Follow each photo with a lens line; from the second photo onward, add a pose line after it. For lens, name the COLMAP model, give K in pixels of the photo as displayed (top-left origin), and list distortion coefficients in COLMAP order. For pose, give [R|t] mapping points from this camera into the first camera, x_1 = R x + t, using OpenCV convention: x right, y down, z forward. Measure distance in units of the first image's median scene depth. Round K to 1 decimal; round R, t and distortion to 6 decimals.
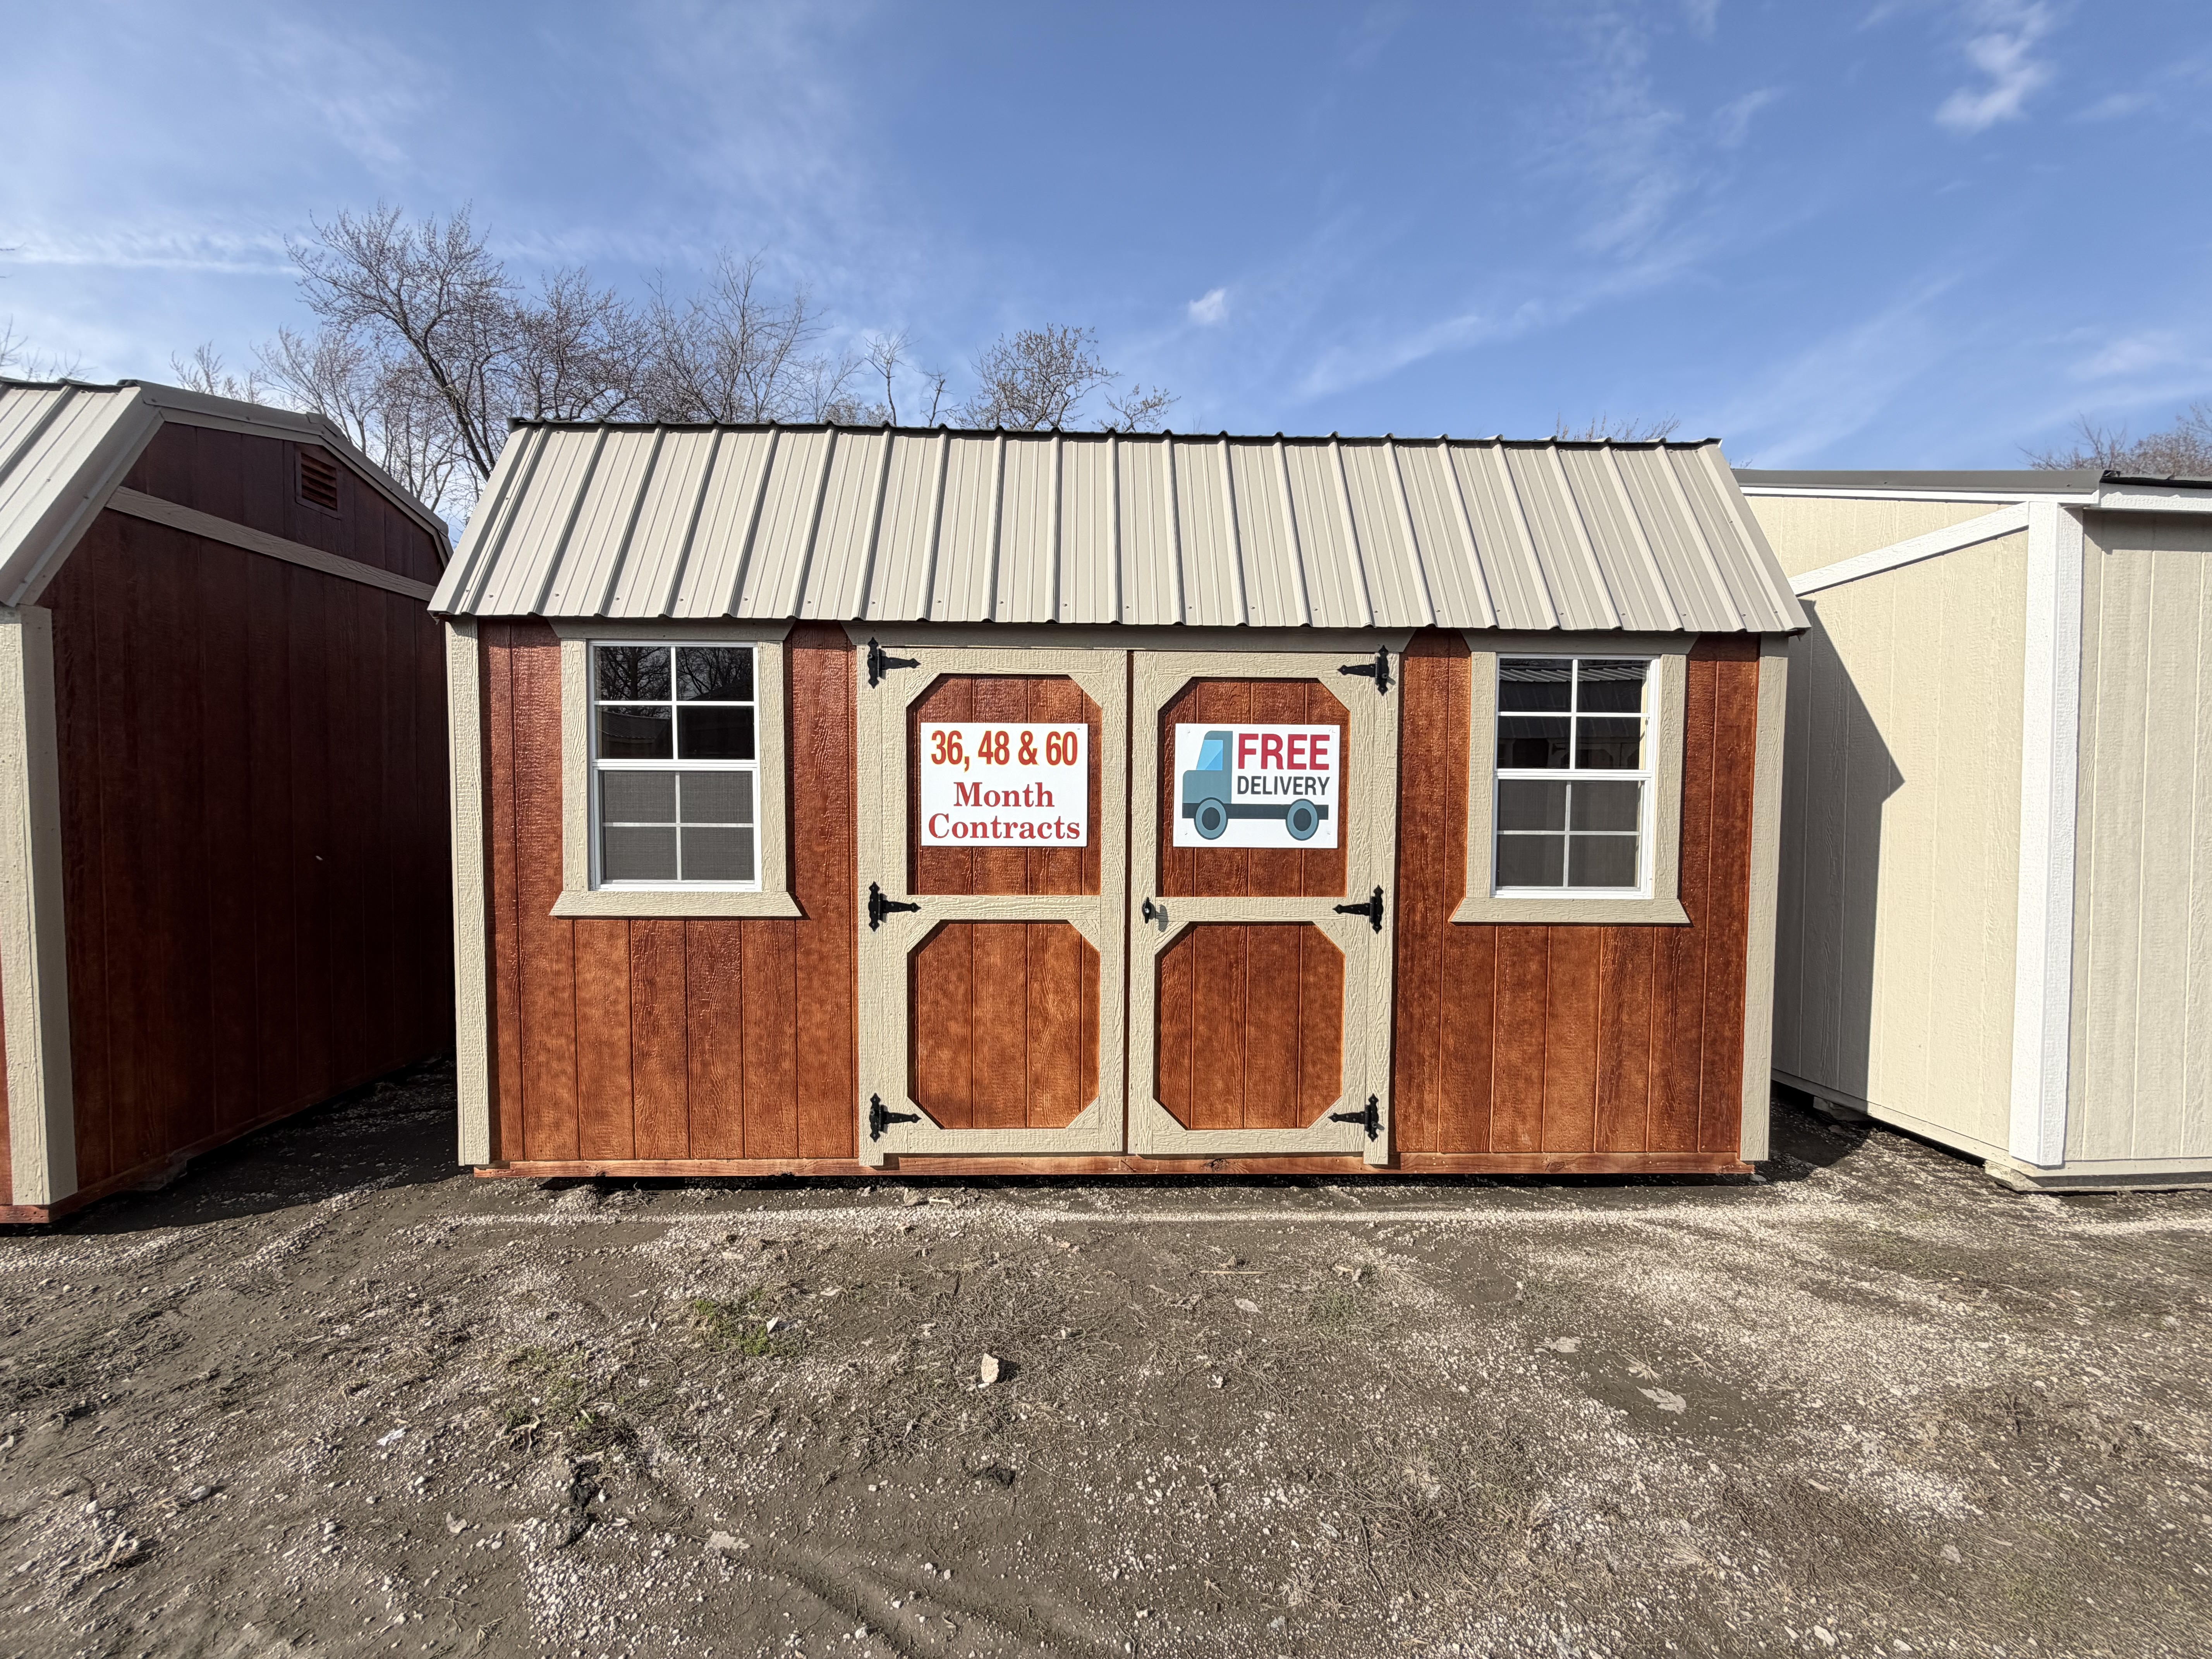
lens RADIAL K [[887.3, 0, 1127.0], [0, 887.3, 832.1], [0, 0, 1]] dist [0.001068, -0.000464]
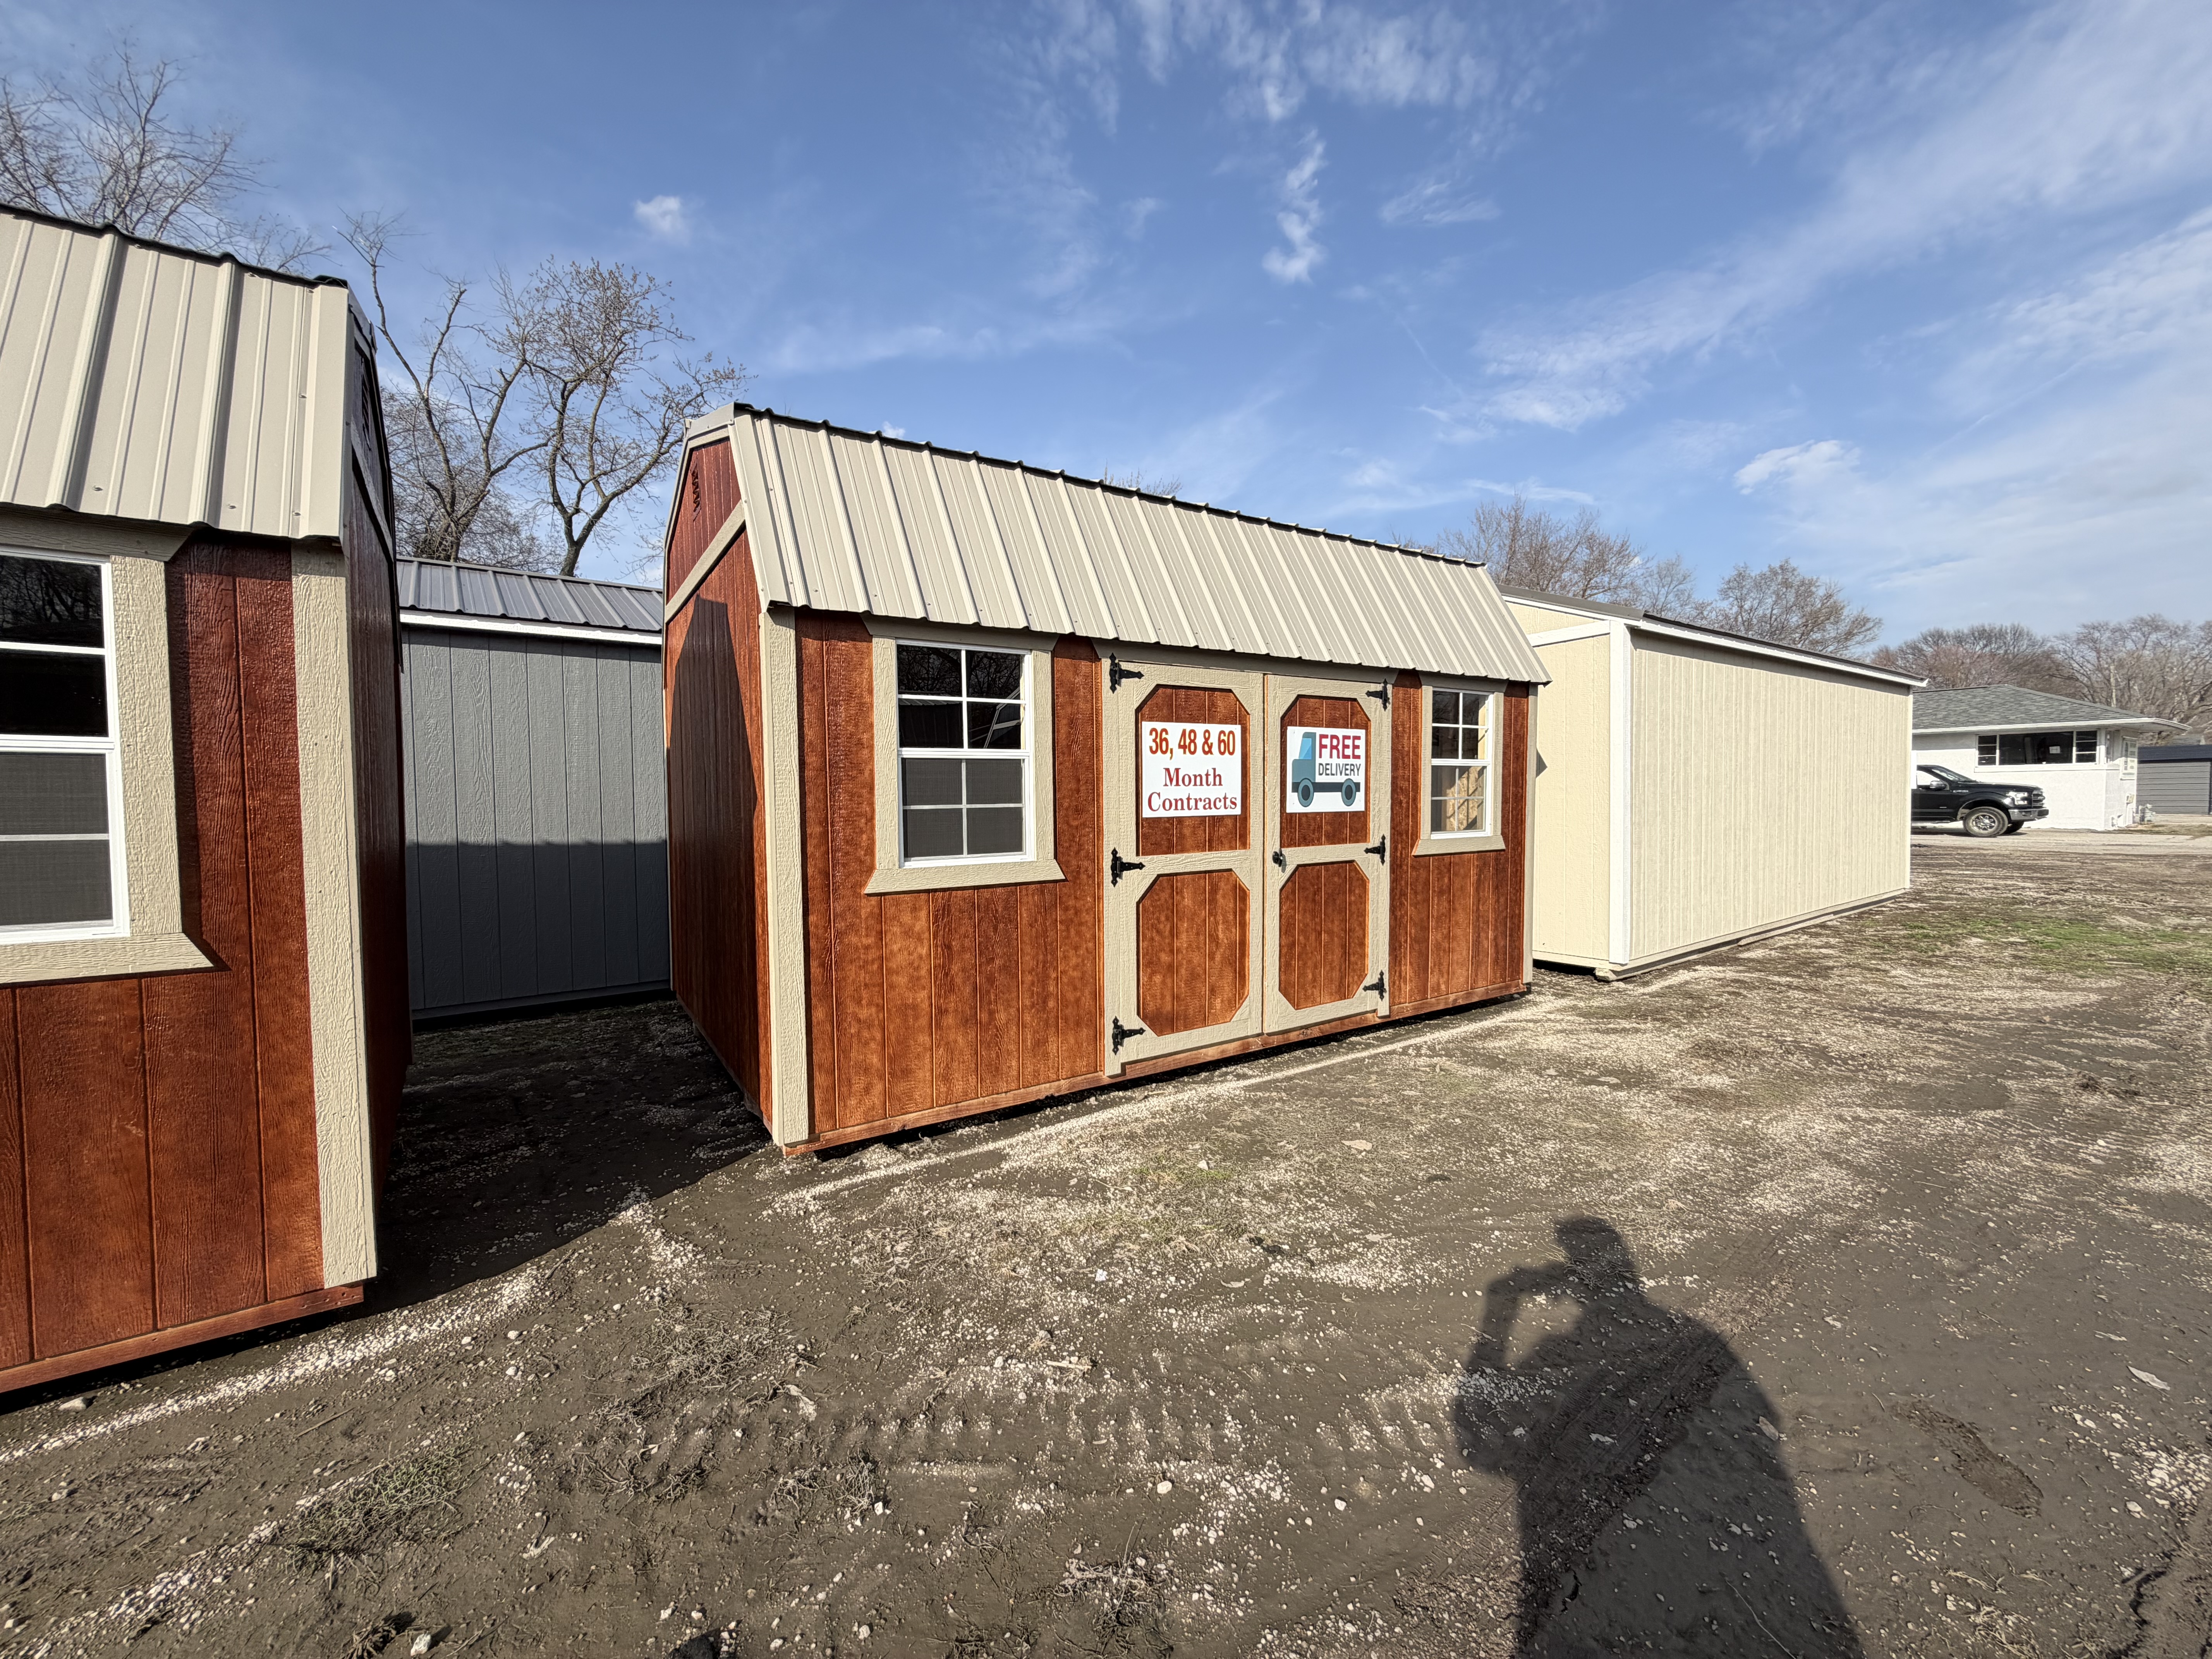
lens RADIAL K [[887.3, 0, 1116.2], [0, 887.3, 834.9], [0, 0, 1]] dist [0.001068, -0.000464]
pose [[0.850315, -0.042758, 0.524534, -0.930427], [0.037174, 0.999084, 0.021180, 0.011455], [-0.524959, 0.001490, 0.851126, -0.069142]]
